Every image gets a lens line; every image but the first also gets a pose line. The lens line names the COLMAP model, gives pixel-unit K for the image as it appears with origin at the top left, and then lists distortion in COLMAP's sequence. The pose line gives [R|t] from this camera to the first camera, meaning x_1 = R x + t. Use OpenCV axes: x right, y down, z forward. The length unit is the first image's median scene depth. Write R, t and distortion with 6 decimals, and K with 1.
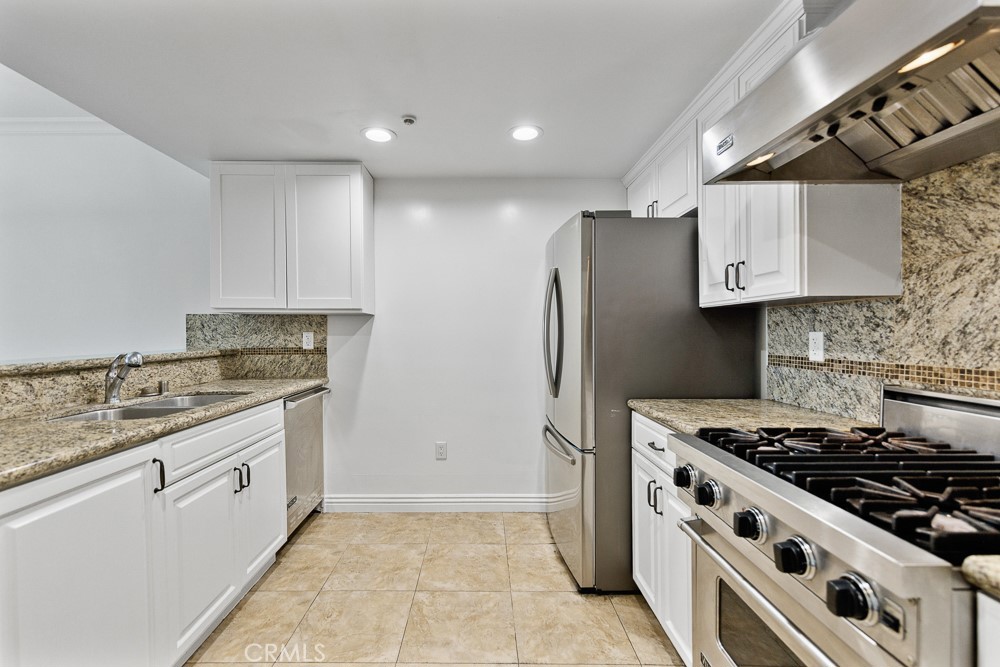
lens RADIAL K [[432.5, 0, 470.1], [0, 432.5, 339.1], [0, 0, 1]] dist [0.009614, -0.000712]
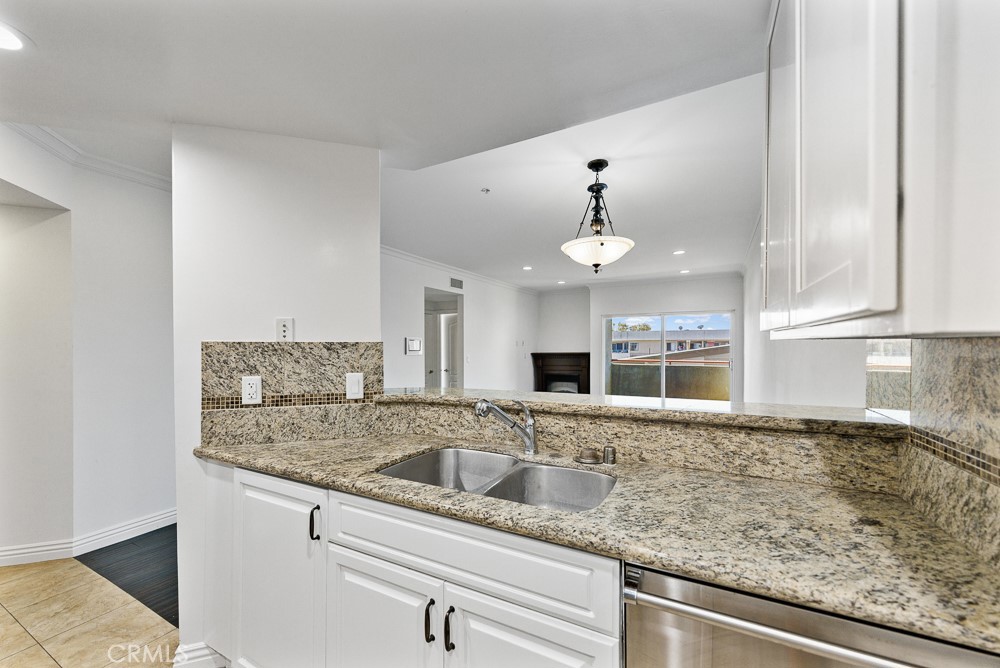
lens RADIAL K [[399.7, 0, 495.5], [0, 399.7, 350.6], [0, 0, 1]] dist [0.011379, -0.000315]
pose [[-0.456033, 0.015154, -0.889834, -0.046233], [-0.007648, 0.999751, 0.020946, -0.060480], [0.889930, 0.016357, -0.455803, 0.980343]]
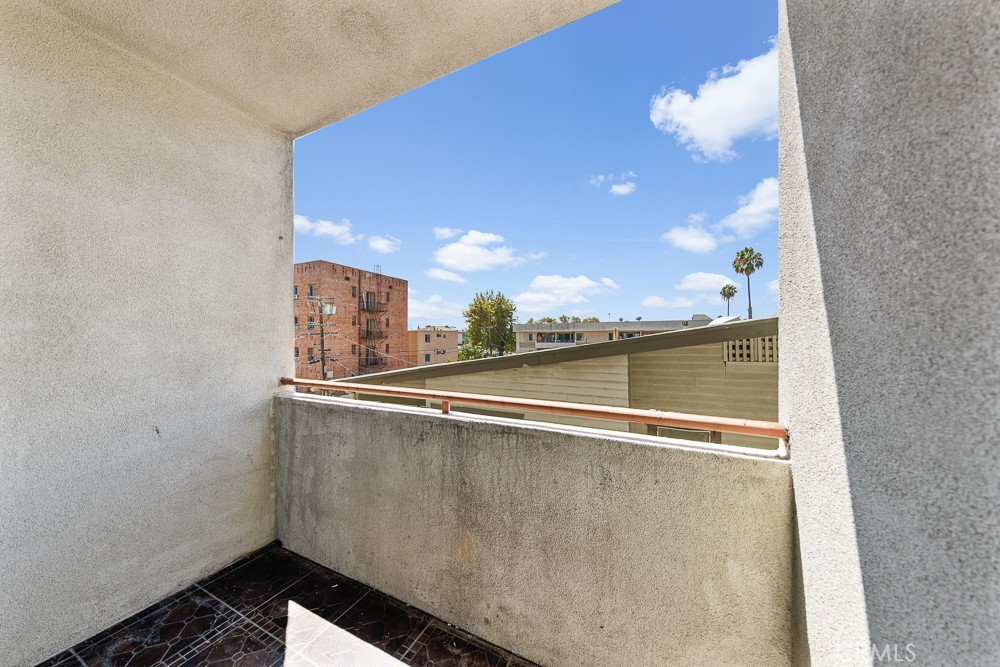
lens RADIAL K [[317.0, 0, 495.7], [0, 317.0, 339.7], [0, 0, 1]] dist [0.008161, 0.000014]
pose [[-0.417440, 0.014638, -0.908587, -3.433003], [-0.008063, 0.999771, 0.019811, -0.031458], [0.908669, 0.015596, -0.417226, 1.095239]]
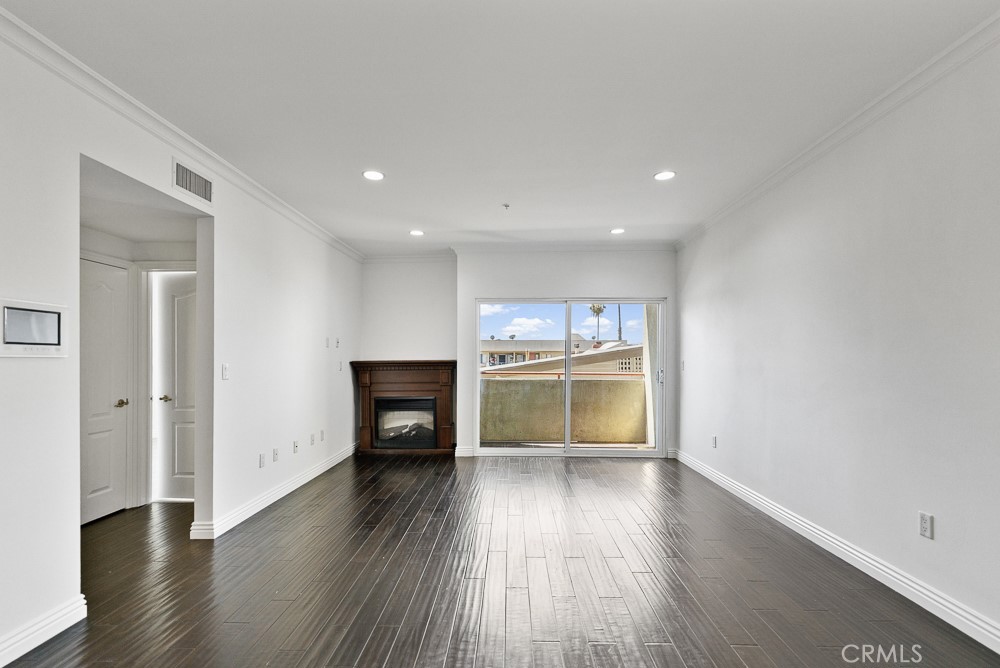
lens RADIAL K [[479.0, 0, 496.6], [0, 479.0, 362.6], [0, 0, 1]] dist [0.008614, -0.000549]
pose [[-0.004178, 0.011984, -0.999919, -0.994298], [-0.017326, 0.999777, 0.012054, -0.000677], [0.999841, 0.017375, -0.003970, 0.363918]]
